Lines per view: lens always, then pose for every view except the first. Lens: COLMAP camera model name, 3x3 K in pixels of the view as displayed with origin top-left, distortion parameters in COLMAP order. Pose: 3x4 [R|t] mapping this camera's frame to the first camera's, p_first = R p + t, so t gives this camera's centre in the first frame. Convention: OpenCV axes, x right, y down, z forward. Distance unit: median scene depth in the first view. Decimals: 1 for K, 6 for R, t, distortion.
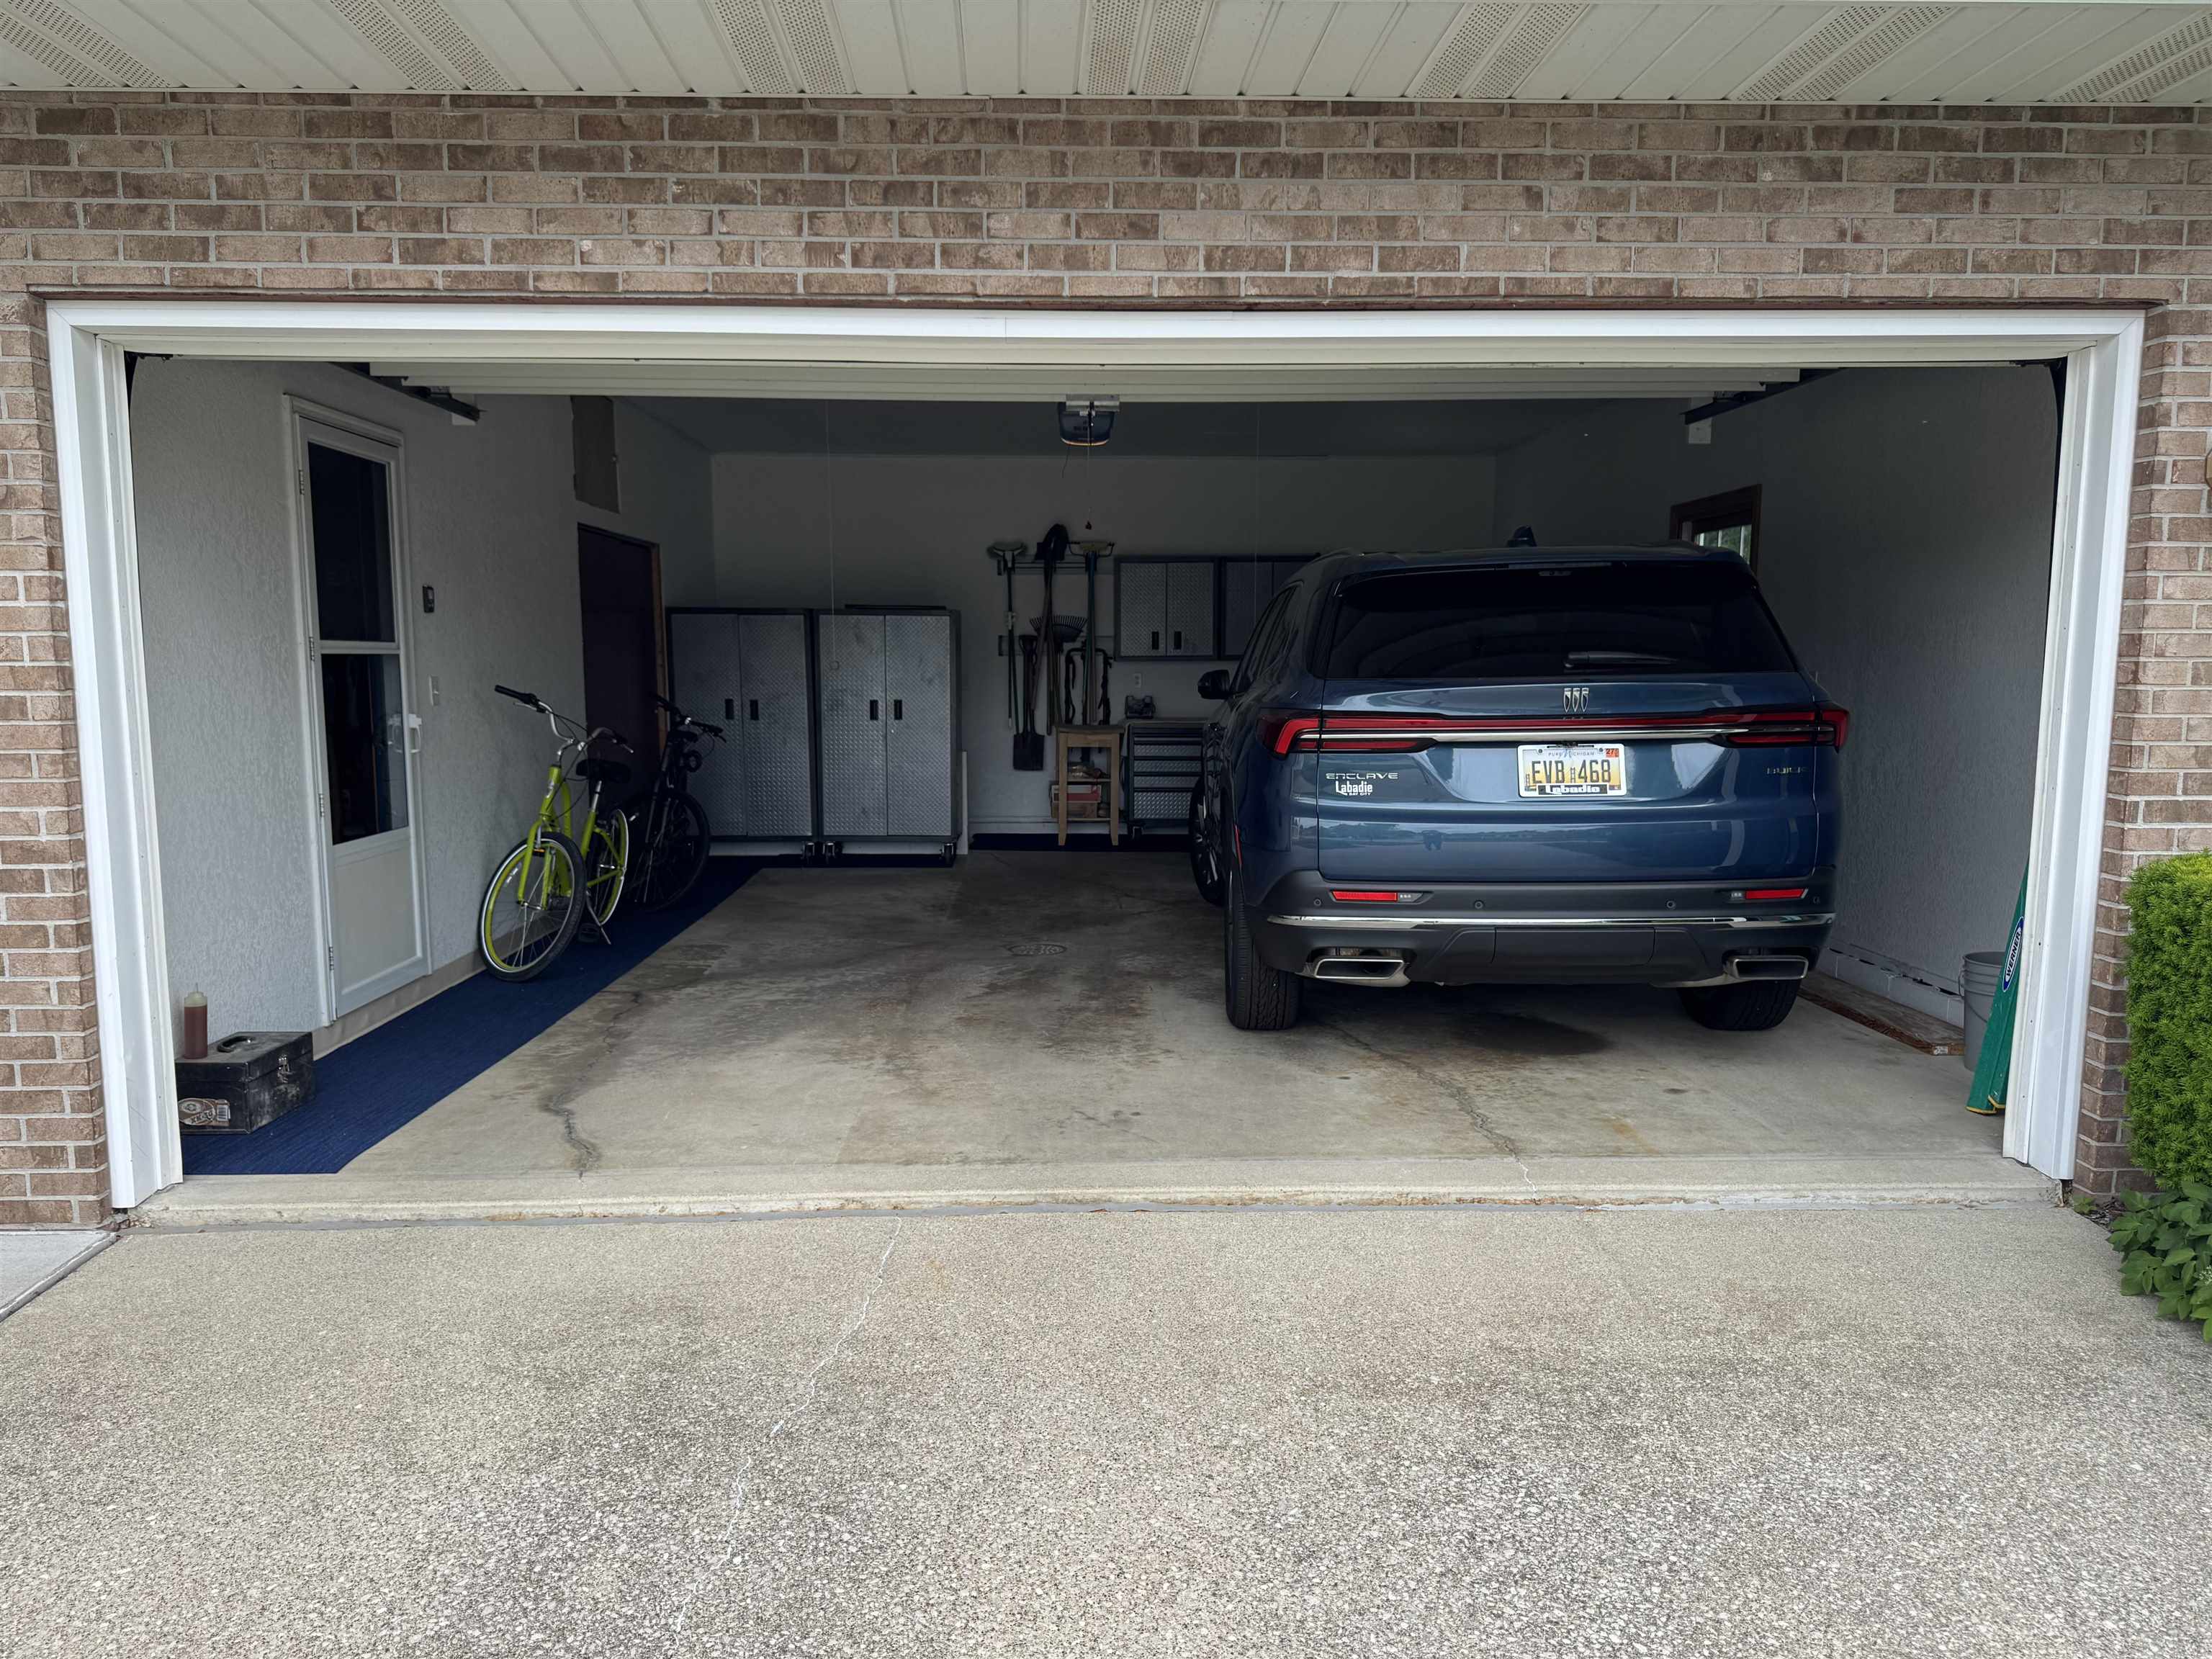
lens RADIAL K [[1562.1, 0, 1109.8], [0, 1562.1, 843.3], [0, 0, 1]] dist [0.007487, -0.005474]
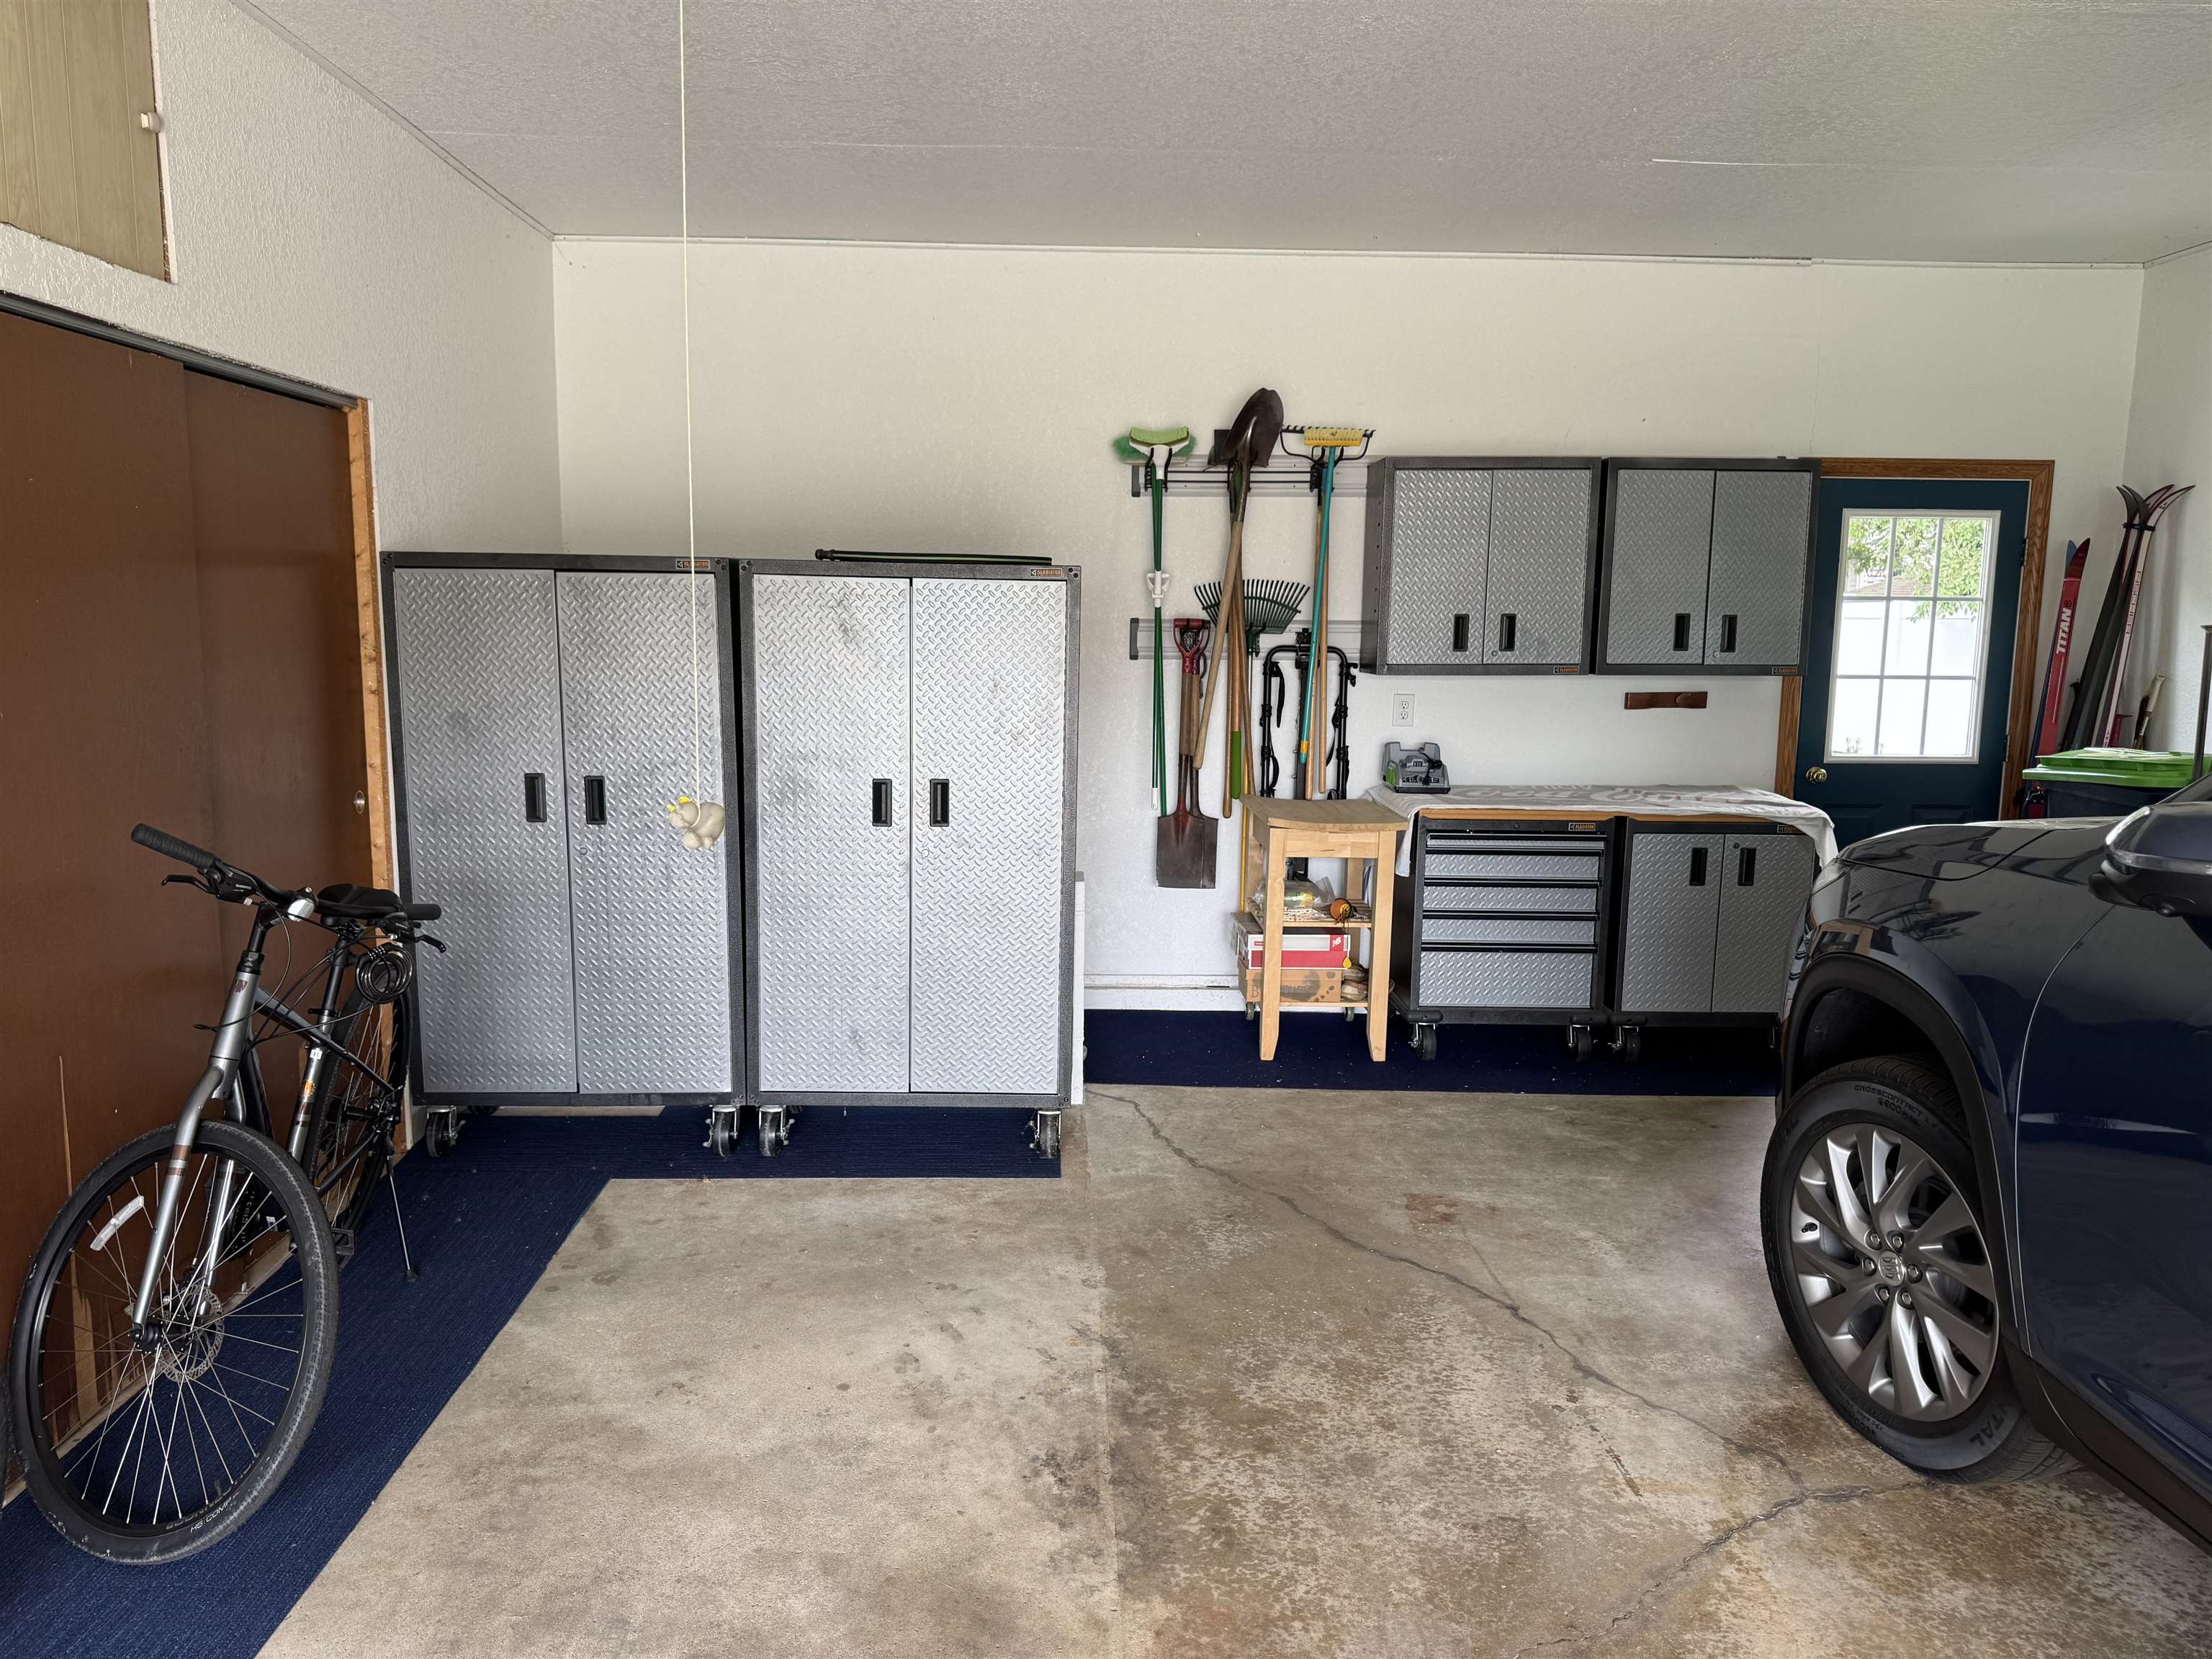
lens RADIAL K [[1562.1, 0, 1095.6], [0, 1562.1, 820.6], [0, 0, 1]] dist [0.007487, -0.005474]
pose [[0.999906, 0.011261, -0.007881, -0.078453], [-0.011174, 0.999877, 0.010981, -0.074520], [0.008004, -0.010891, 0.999909, 0.505712]]
